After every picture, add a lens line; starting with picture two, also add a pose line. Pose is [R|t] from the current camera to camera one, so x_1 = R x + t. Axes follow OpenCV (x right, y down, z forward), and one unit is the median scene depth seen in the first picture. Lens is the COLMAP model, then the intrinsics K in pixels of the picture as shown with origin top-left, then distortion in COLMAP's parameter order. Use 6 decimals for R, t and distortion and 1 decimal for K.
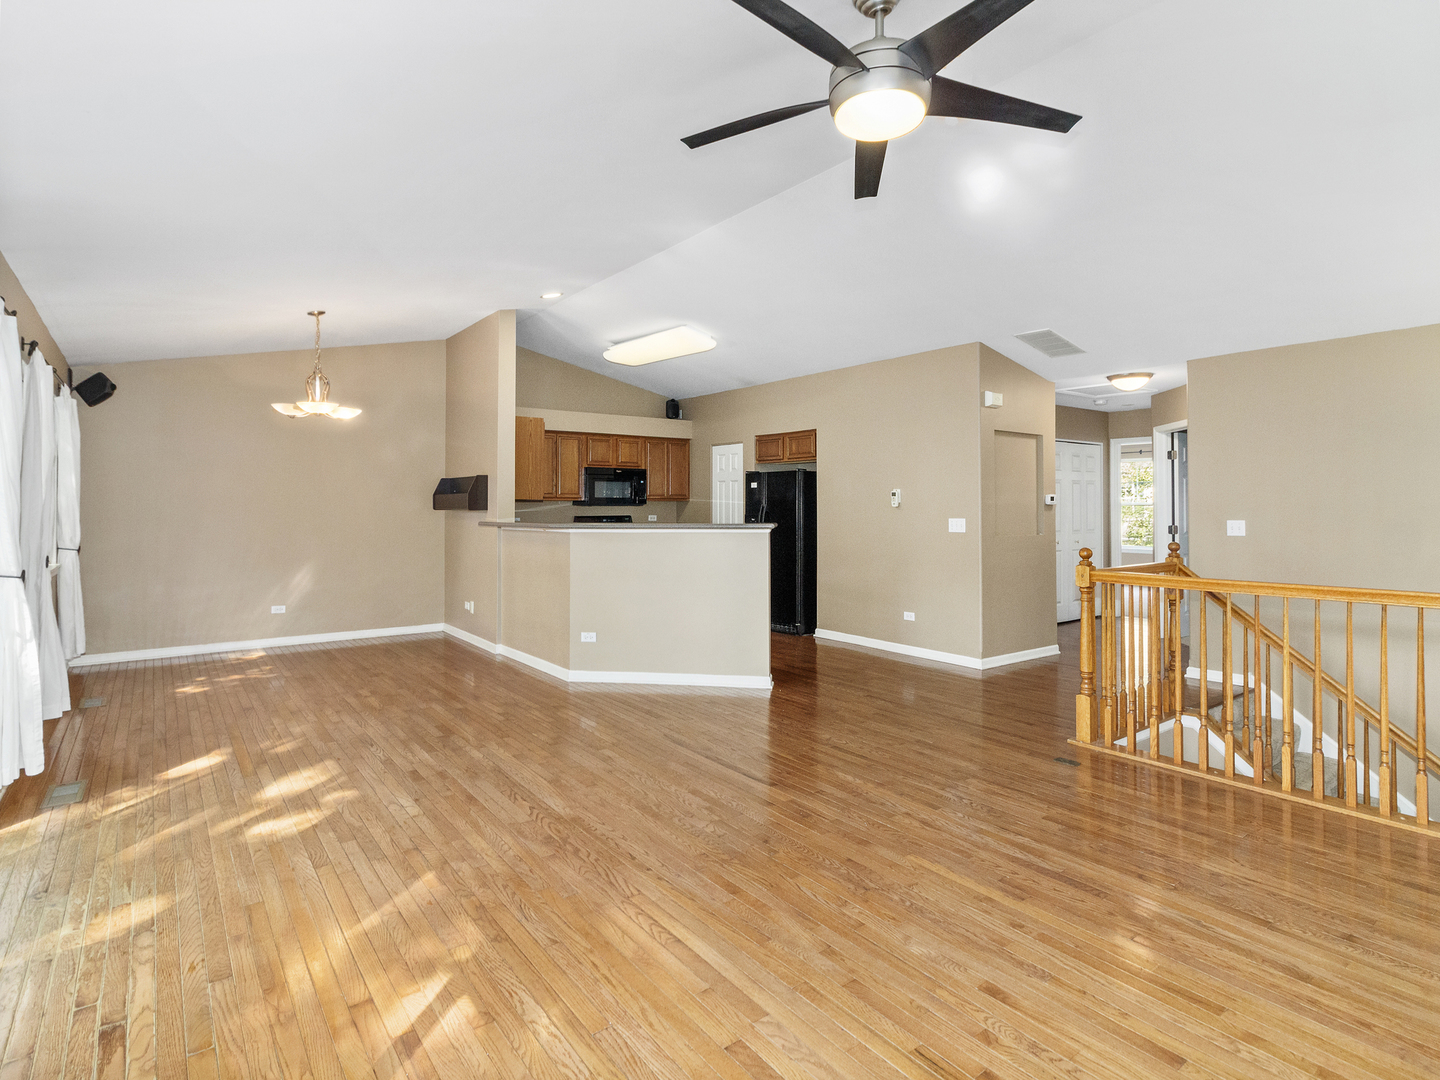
lens RADIAL K [[749.3, 0, 730.2], [0, 749.3, 518.7], [0, 0, 1]] dist [-0.004021, 0.002718]
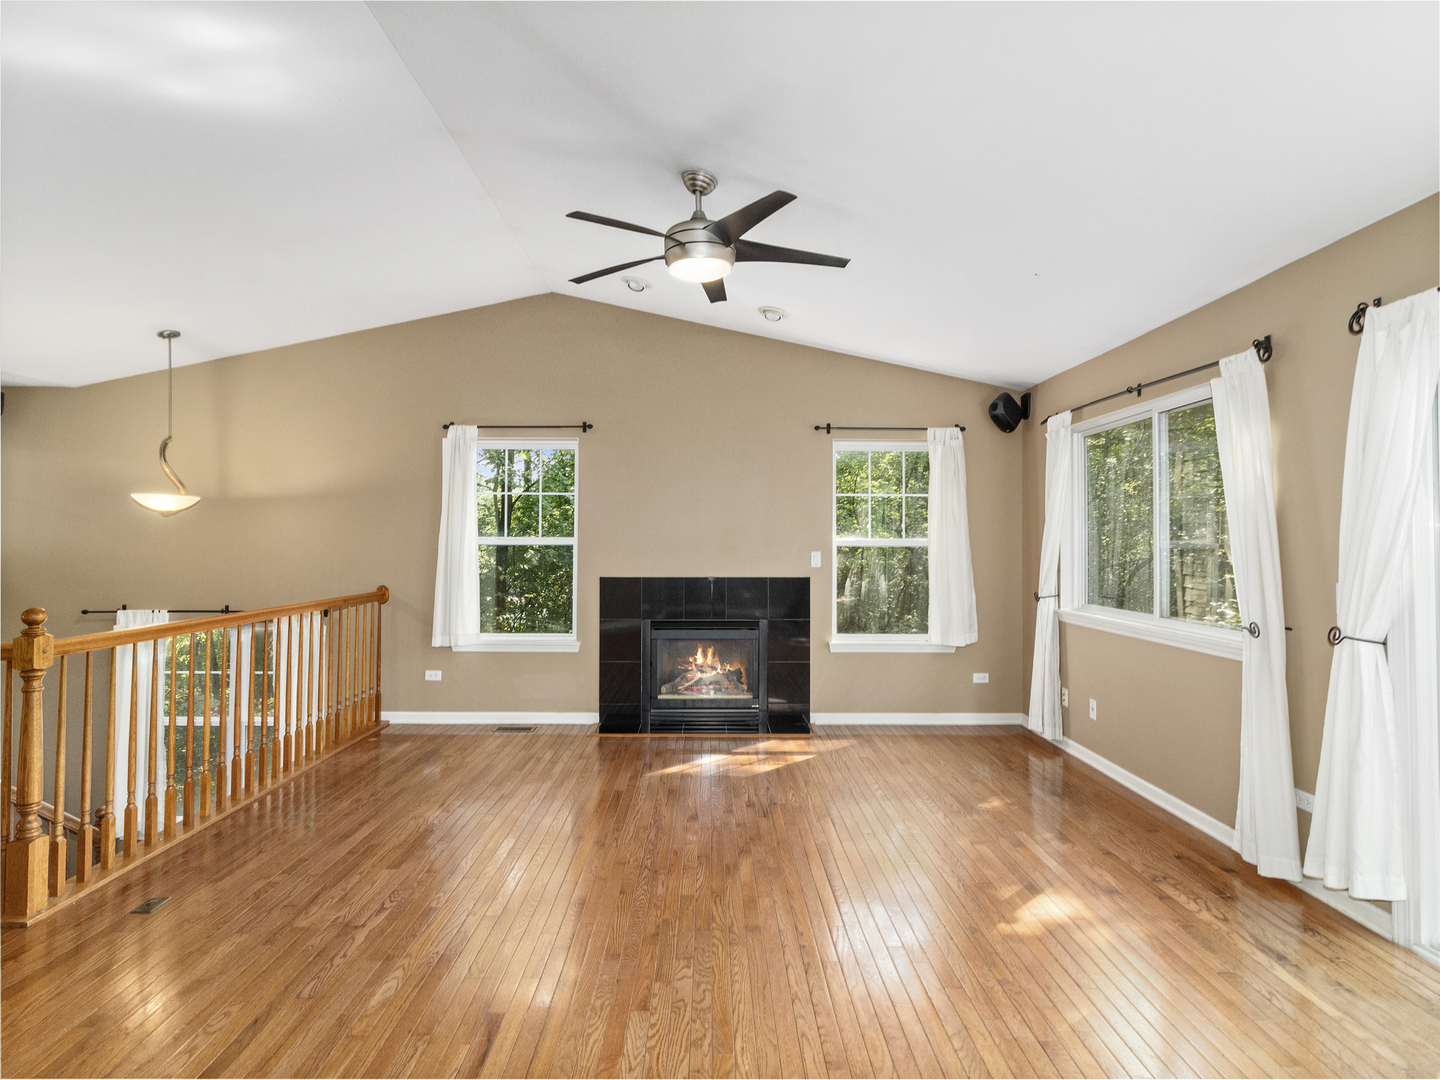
lens RADIAL K [[749.3, 0, 700.8], [0, 749.3, 504.5], [0, 0, 1]] dist [-0.004021, 0.002718]
pose [[-0.786216, 0.029462, 0.617249, -0.207240], [0.004954, 0.999131, -0.041379, -0.010747], [-0.617932, -0.029475, -0.785679, 0.636614]]
